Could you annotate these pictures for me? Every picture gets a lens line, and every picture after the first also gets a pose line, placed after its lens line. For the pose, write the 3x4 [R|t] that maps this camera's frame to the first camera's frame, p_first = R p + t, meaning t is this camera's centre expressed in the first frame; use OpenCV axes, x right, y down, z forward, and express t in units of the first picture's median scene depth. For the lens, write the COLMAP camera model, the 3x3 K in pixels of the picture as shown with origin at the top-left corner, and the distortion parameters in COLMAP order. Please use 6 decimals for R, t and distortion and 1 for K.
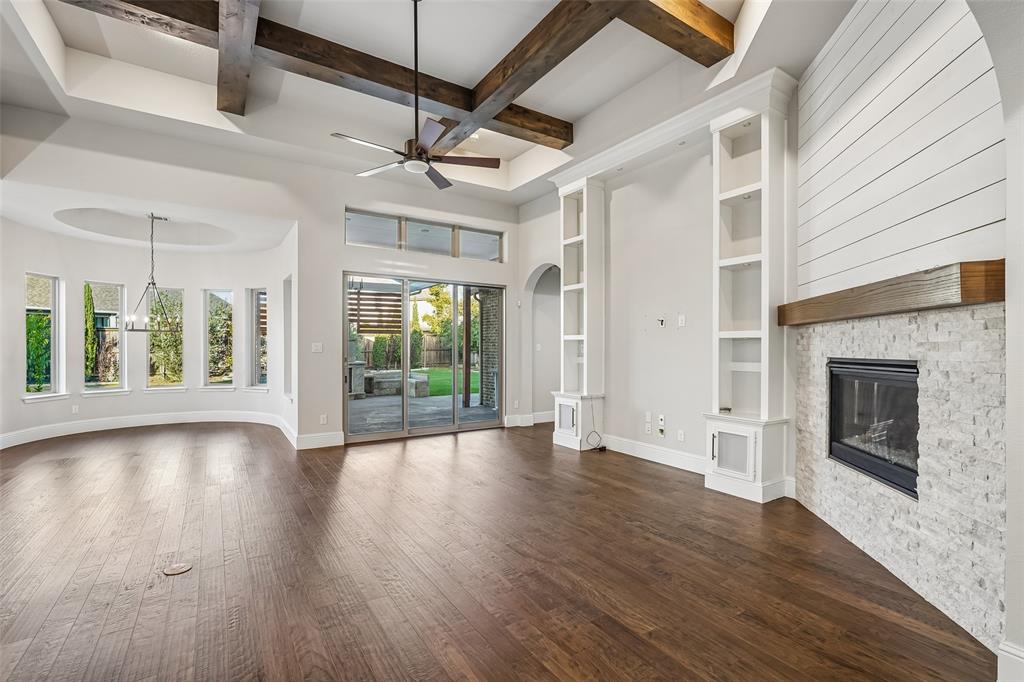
lens RADIAL K [[454.8, 0, 496.9], [0, 454.8, 352.4], [0, 0, 1]] dist [-0.004800, 0.001598]
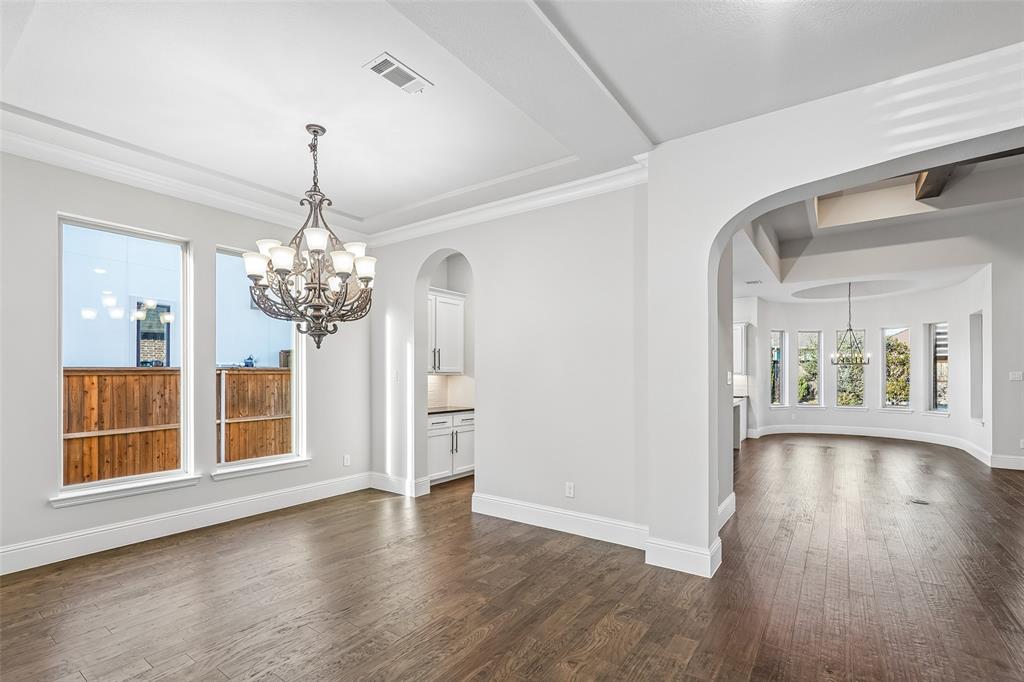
lens RADIAL K [[454.8, 0, 530.8], [0, 454.8, 372.2], [0, 0, 1]] dist [-0.004800, 0.001598]
pose [[0.396630, -0.008866, -0.917936, 0.089117], [-0.007583, 0.999888, -0.012934, 0.002115], [0.917947, 0.012091, 0.396518, -0.317658]]
